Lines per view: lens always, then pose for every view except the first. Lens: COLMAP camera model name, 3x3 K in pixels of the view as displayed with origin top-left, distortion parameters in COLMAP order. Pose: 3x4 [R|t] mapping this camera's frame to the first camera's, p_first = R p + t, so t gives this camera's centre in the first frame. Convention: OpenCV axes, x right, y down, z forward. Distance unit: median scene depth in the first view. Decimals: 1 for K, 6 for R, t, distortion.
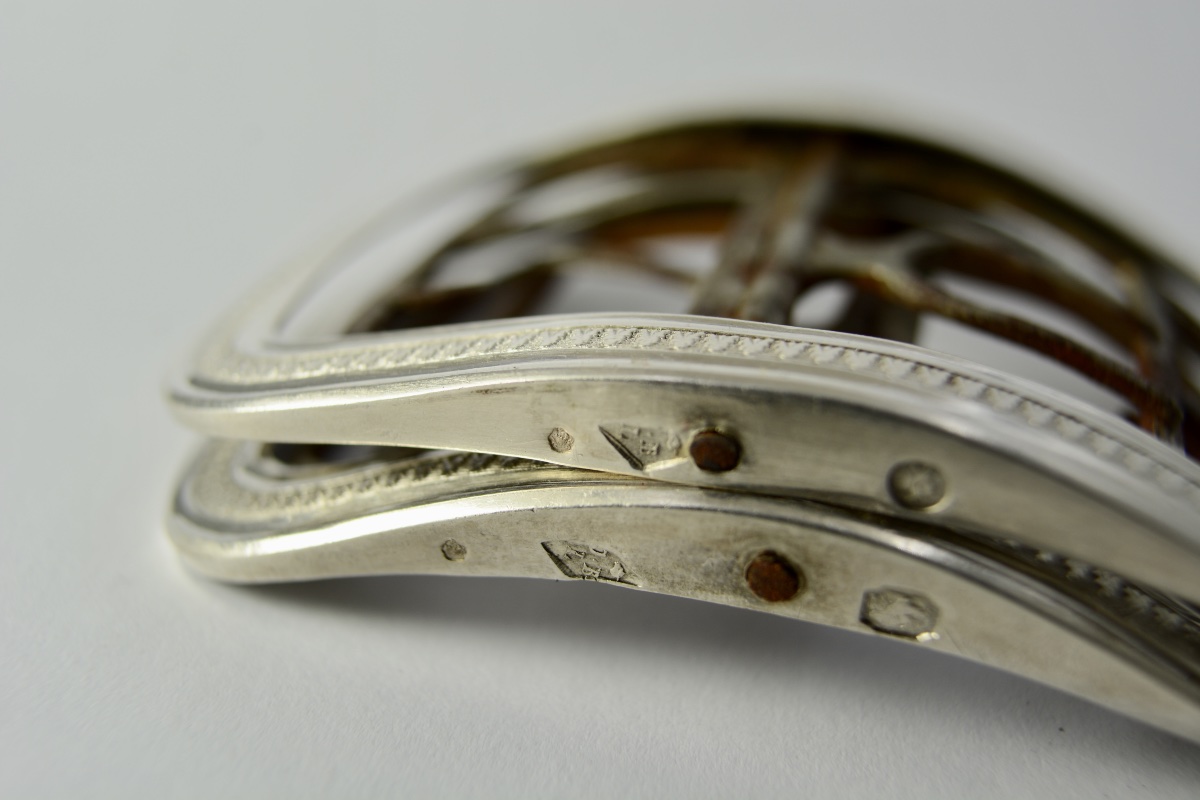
lens RADIAL K [[1499.0, 0, 600.0], [0, 1499.0, 400.0], [0, 0, 1]] dist [-0.051205, 0.015178]
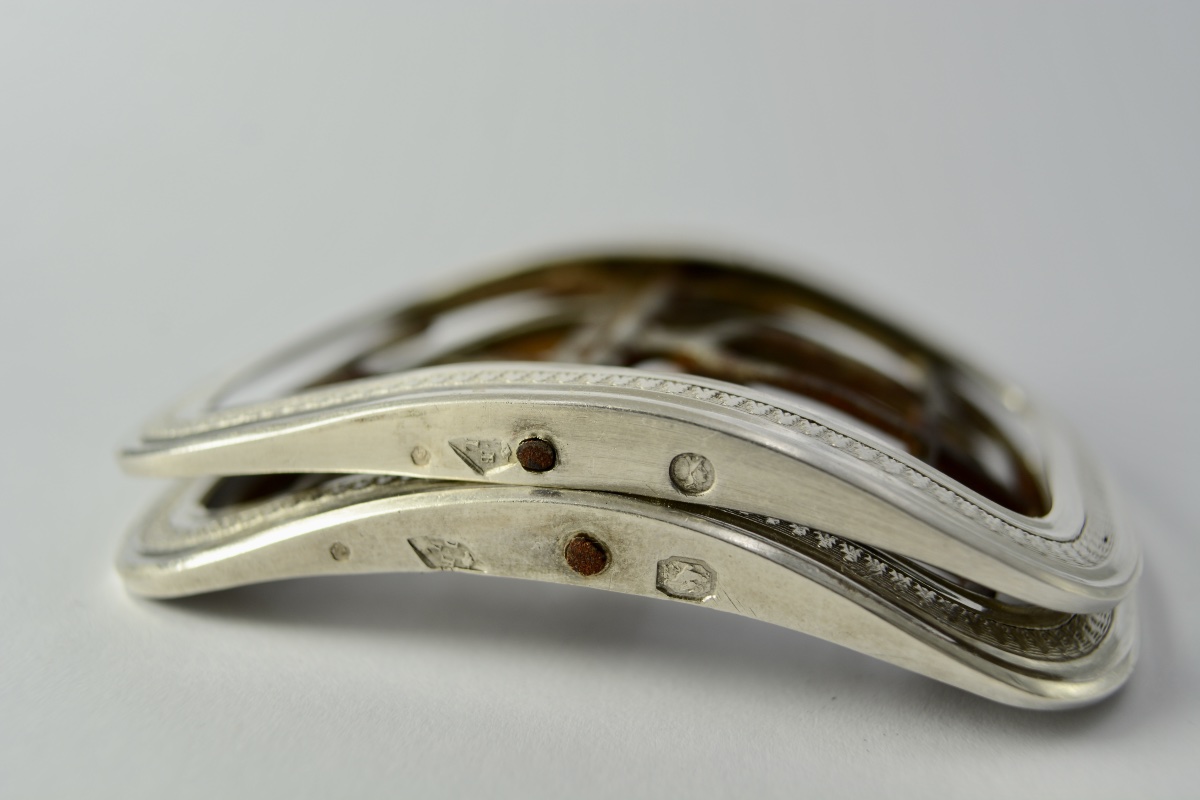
lens RADIAL K [[1499.0, 0, 600.0], [0, 1499.0, 400.0], [0, 0, 1]] dist [-0.051205, 0.015178]
pose [[0.999607, -0.027070, 0.007291, 0.119772], [0.027938, 0.983444, -0.179046, 0.214051], [-0.002324, 0.179179, 0.983814, -0.272277]]
